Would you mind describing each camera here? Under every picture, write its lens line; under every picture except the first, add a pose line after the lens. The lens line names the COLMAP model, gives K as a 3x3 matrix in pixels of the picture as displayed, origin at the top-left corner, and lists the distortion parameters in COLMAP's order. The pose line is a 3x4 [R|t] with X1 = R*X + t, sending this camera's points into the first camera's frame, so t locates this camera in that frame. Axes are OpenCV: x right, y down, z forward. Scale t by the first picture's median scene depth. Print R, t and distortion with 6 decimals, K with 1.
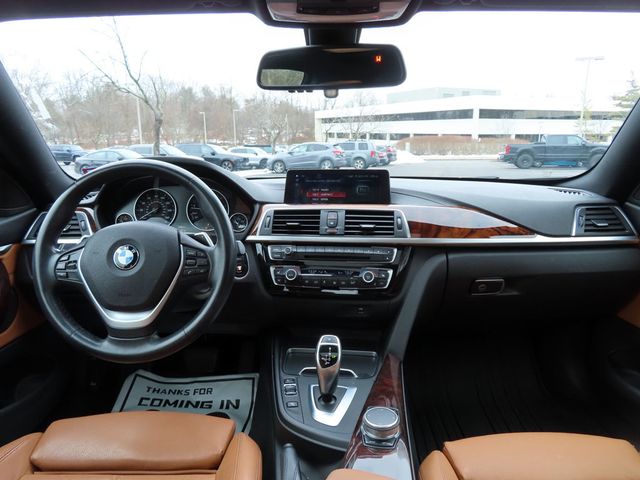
lens RADIAL K [[457.8, 0, 319.8], [0, 457.8, 240.1], [0, 0, 1]] dist [-0.007585, -0.001666]
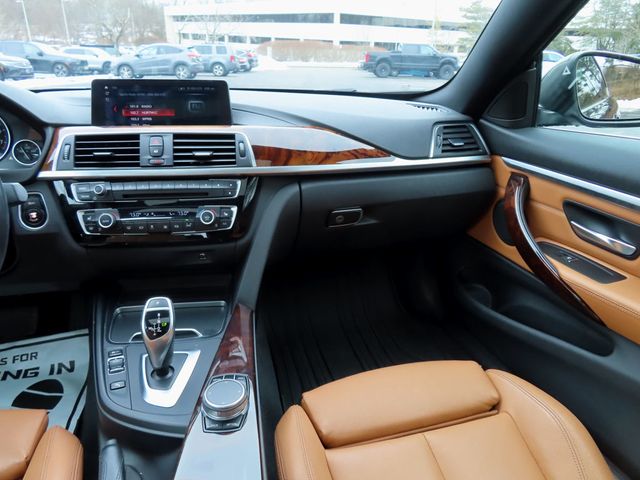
lens RADIAL K [[457.8, 0, 319.8], [0, 457.8, 240.1], [0, 0, 1]] dist [-0.007585, -0.001666]
pose [[0.958725, -0.082218, 0.272189, 0.069223], [0.029180, 0.980677, 0.193446, -0.030915], [-0.282834, -0.177519, 0.942598, 0.153150]]
